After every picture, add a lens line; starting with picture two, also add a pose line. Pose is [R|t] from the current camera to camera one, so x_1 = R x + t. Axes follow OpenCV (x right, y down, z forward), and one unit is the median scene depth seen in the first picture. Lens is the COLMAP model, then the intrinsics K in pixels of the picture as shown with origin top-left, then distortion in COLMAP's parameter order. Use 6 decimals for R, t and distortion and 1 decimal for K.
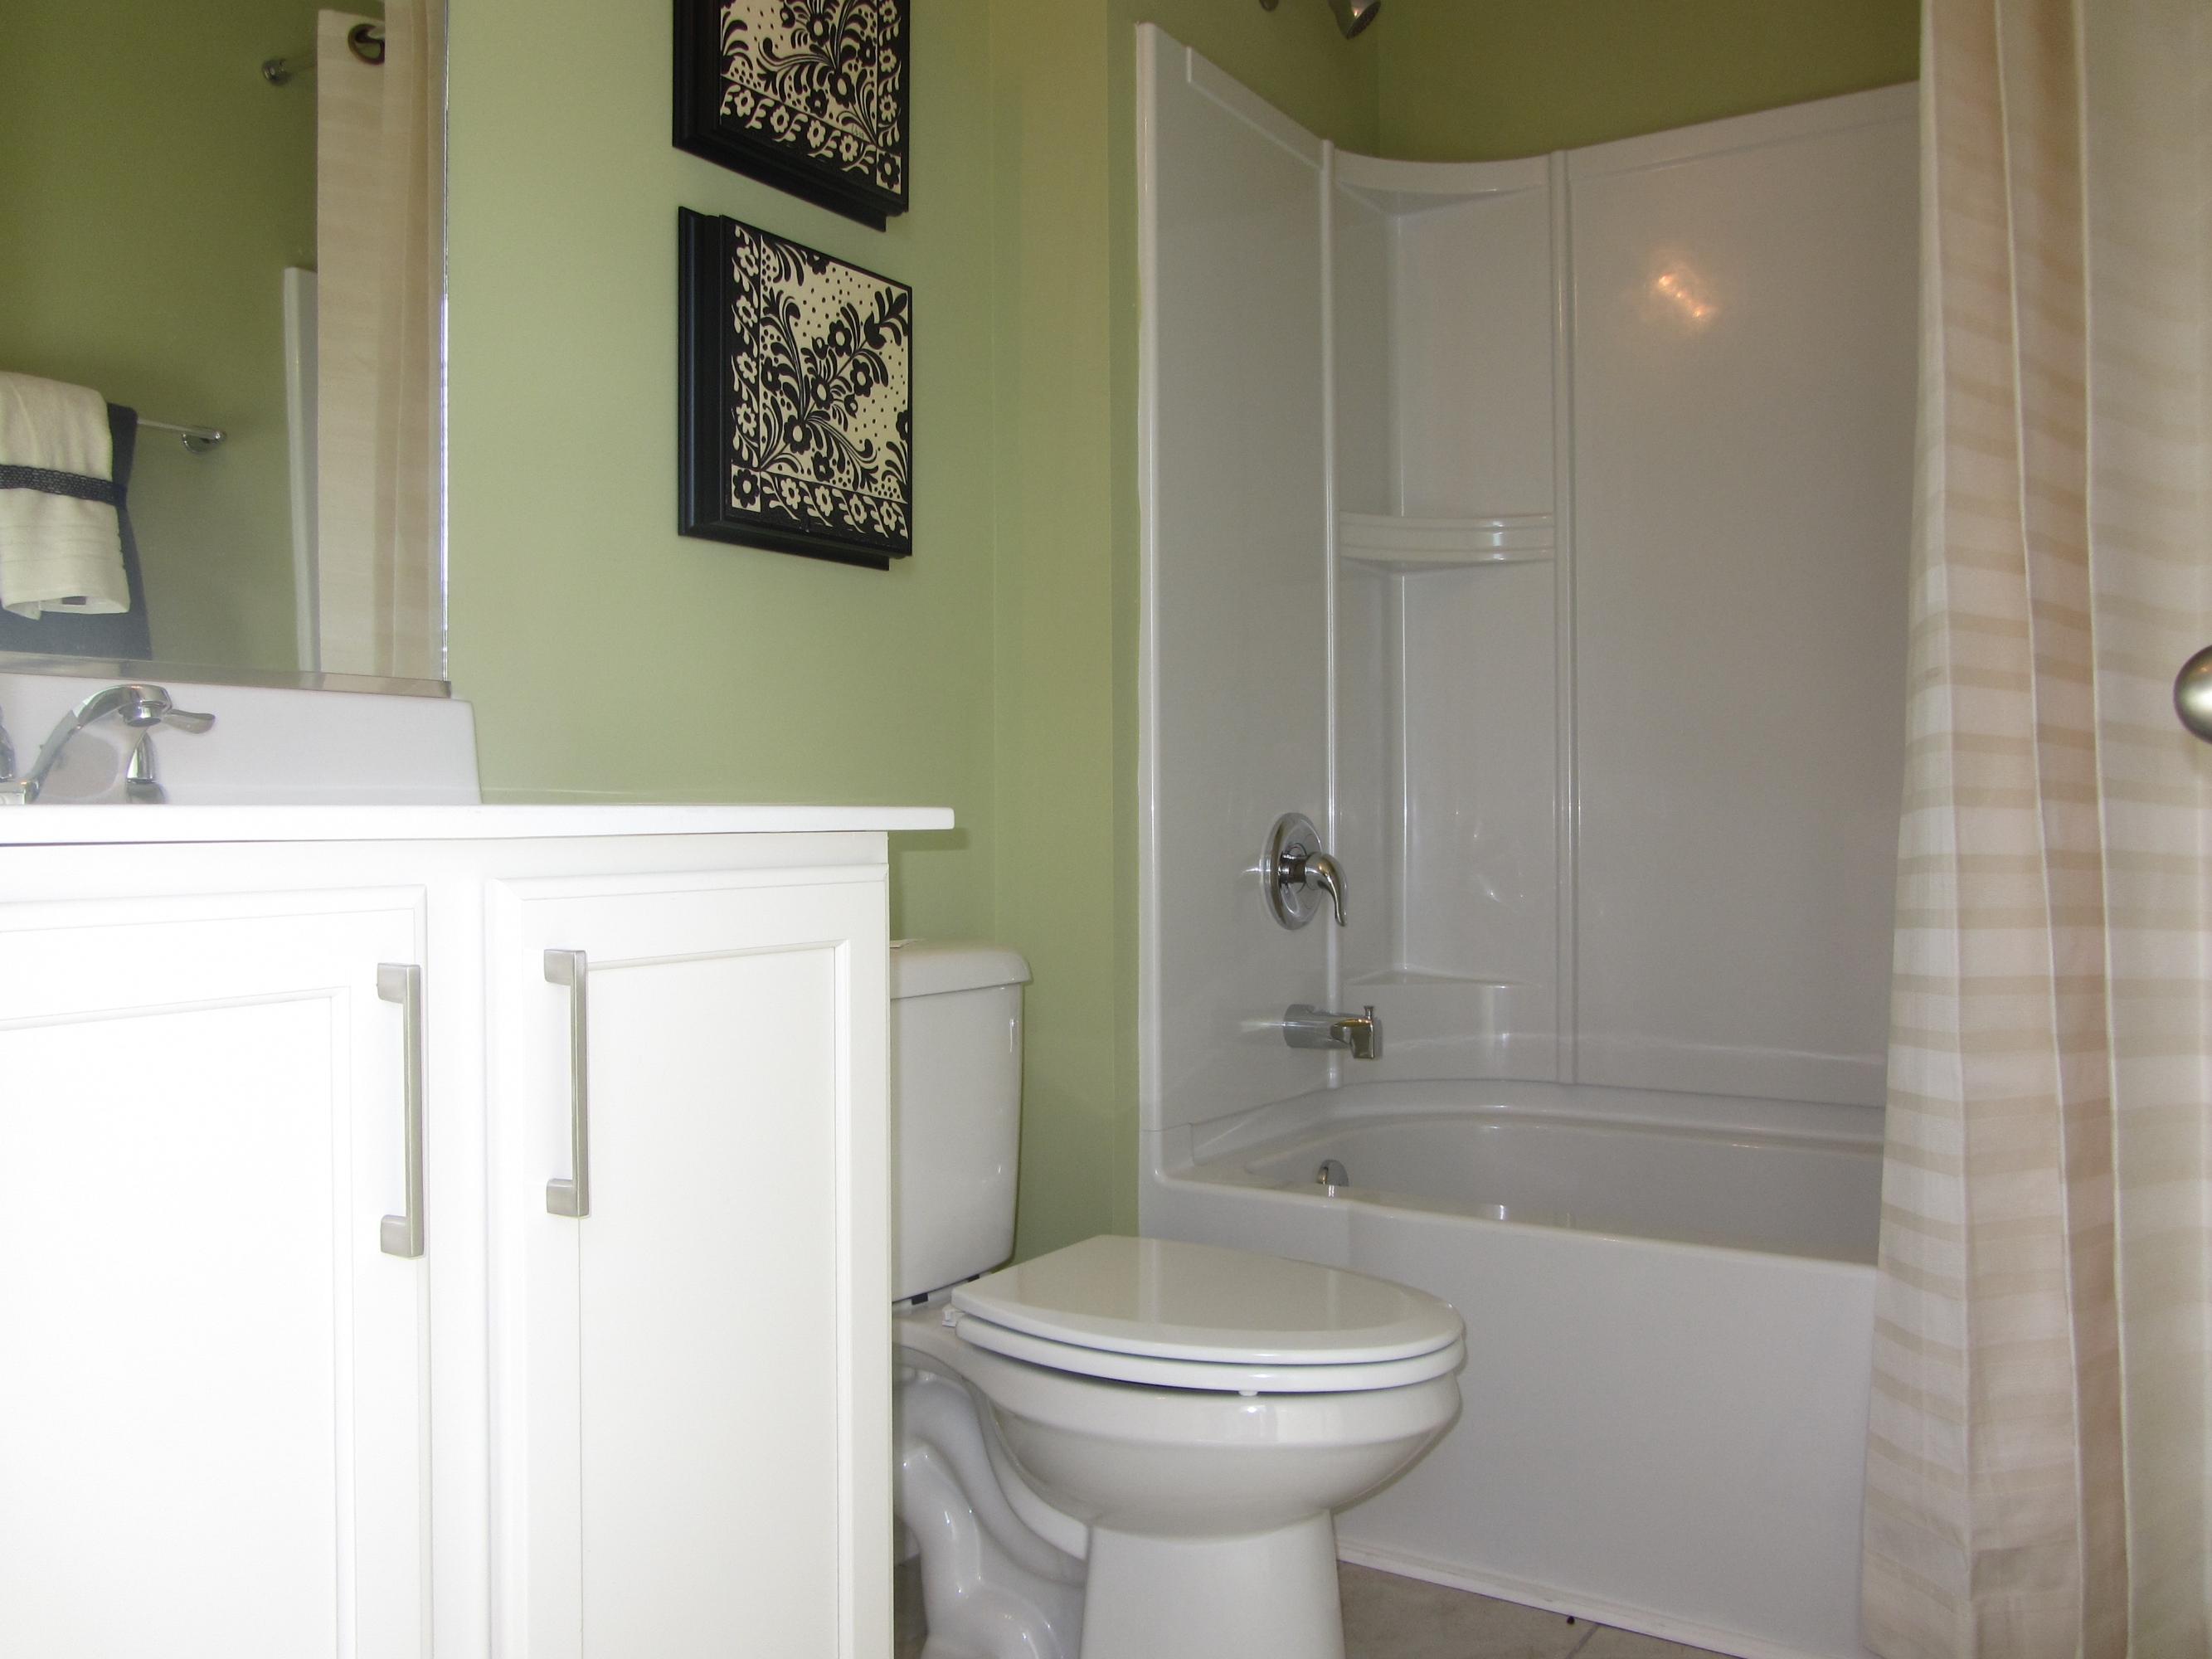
lens RADIAL K [[1842.8, 0, 1095.9], [0, 1842.8, 820.4], [0, 0, 1]] dist [-0.009905, 0.001296]
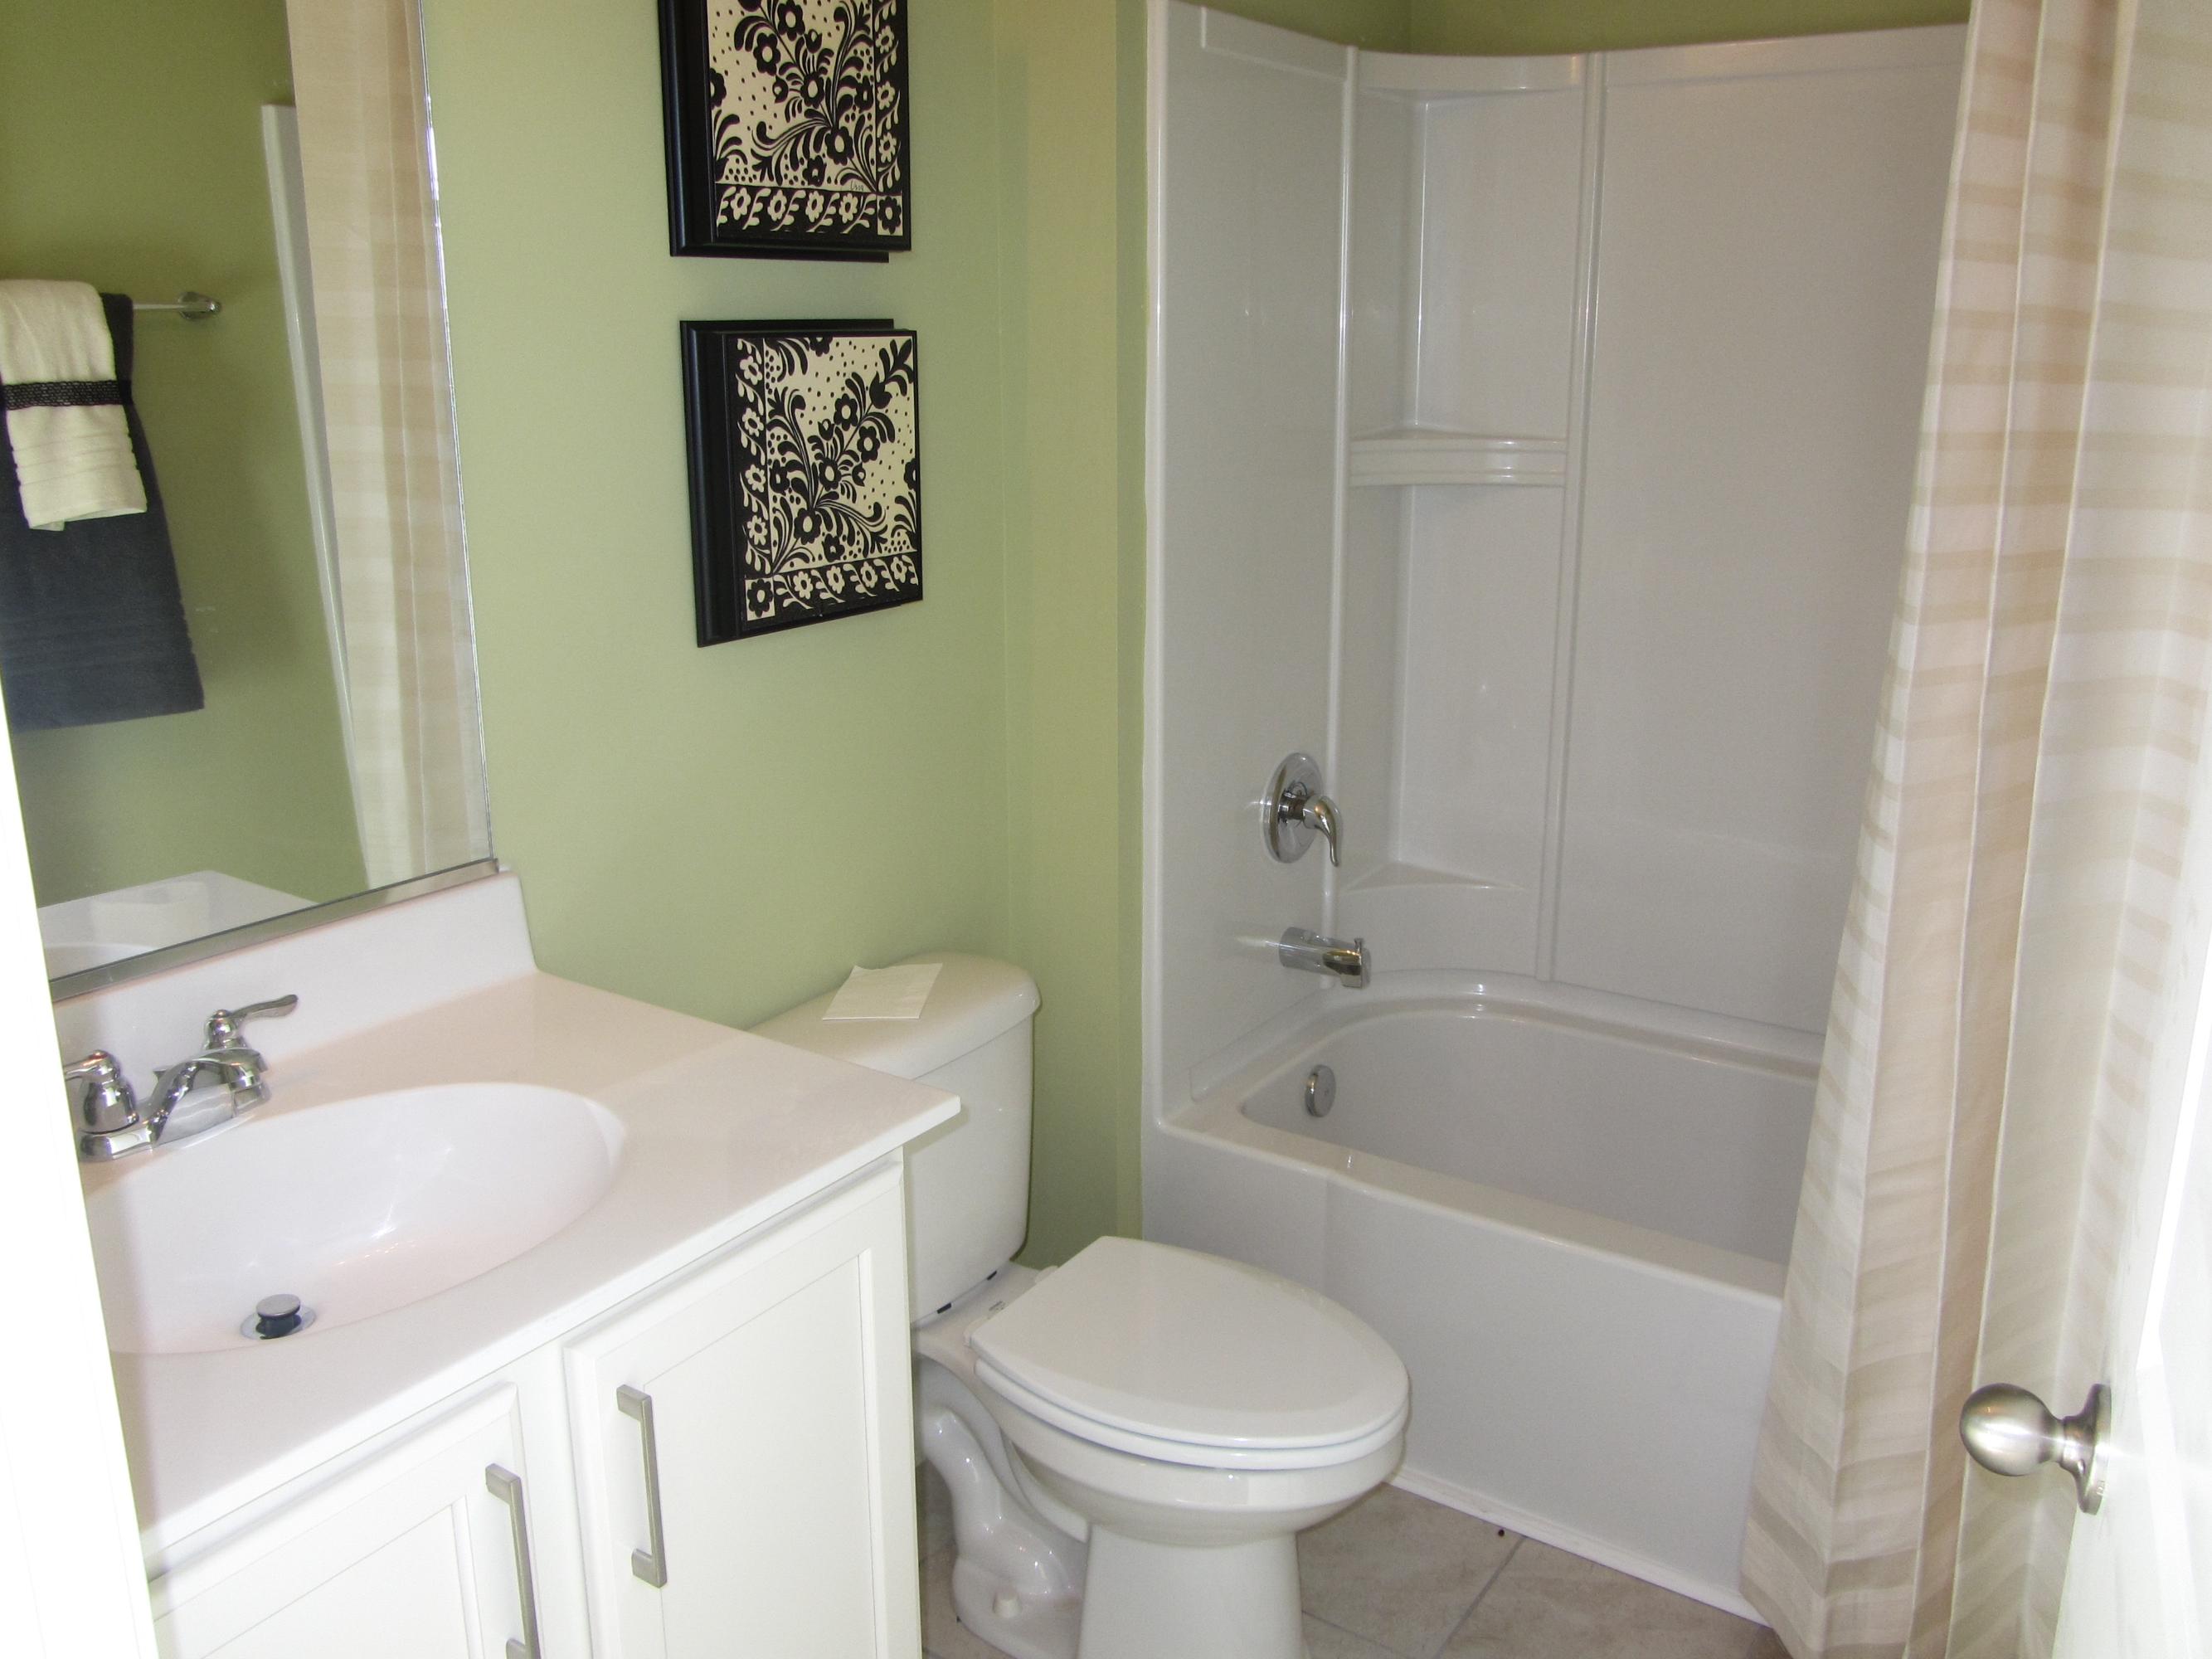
lens RADIAL K [[1842.8, 0, 1113.3], [0, 1842.8, 848.1], [0, 0, 1]] dist [-0.009905, 0.001296]
pose [[0.999977, 0.005217, -0.004385, 0.011855], [-0.003932, 0.967201, 0.253983, -0.273975], [0.005566, -0.253960, 0.967199, -0.029217]]
